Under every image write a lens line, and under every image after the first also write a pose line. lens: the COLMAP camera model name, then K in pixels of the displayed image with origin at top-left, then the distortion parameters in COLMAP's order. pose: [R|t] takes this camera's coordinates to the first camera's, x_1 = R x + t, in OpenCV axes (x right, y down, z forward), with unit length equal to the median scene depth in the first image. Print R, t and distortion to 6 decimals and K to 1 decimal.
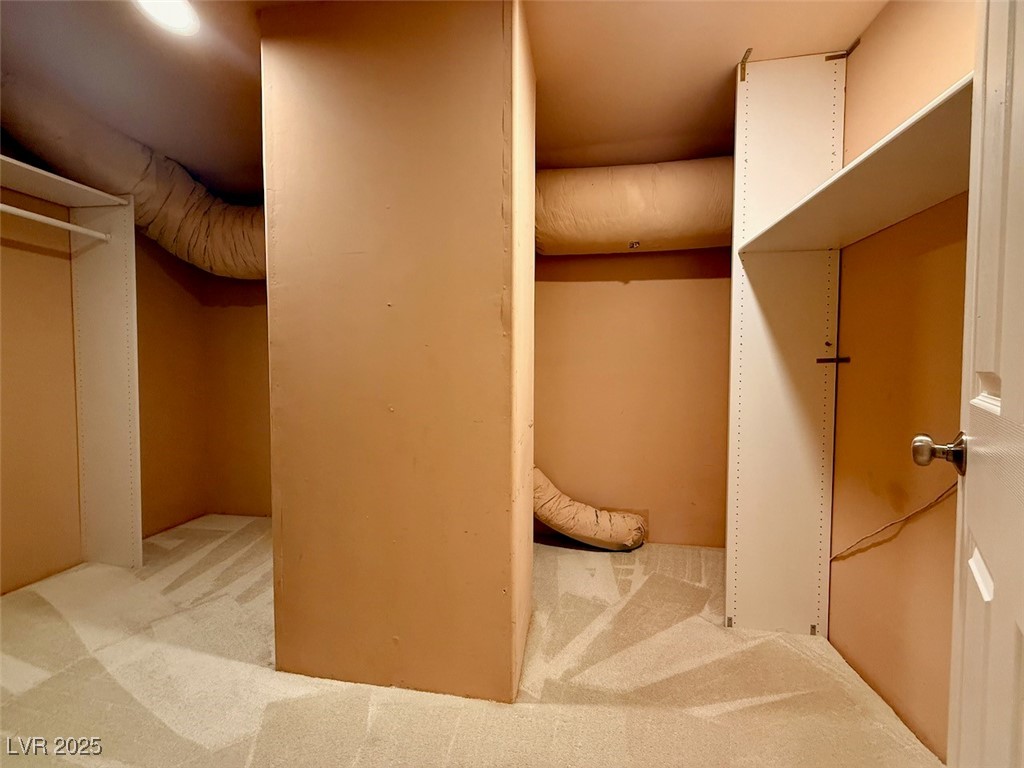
lens RADIAL K [[411.1, 0, 510.6], [0, 411.1, 383.5], [0, 0, 1]] dist [0.002172, -0.000323]
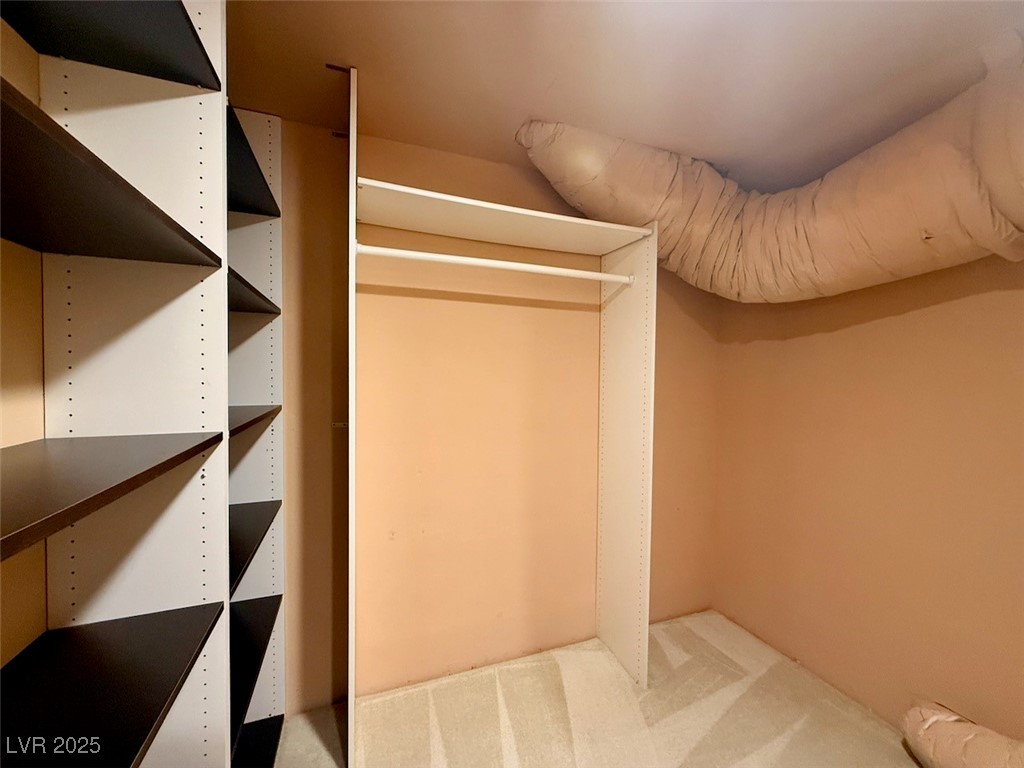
lens RADIAL K [[411.1, 0, 510.6], [0, 411.1, 383.5], [0, 0, 1]] dist [0.002172, -0.000323]
pose [[0.500436, 0.020494, -0.865531, -0.331301], [-0.042048, 0.999115, -0.000655, -0.118137], [0.864752, 0.036721, 0.500855, 0.334964]]
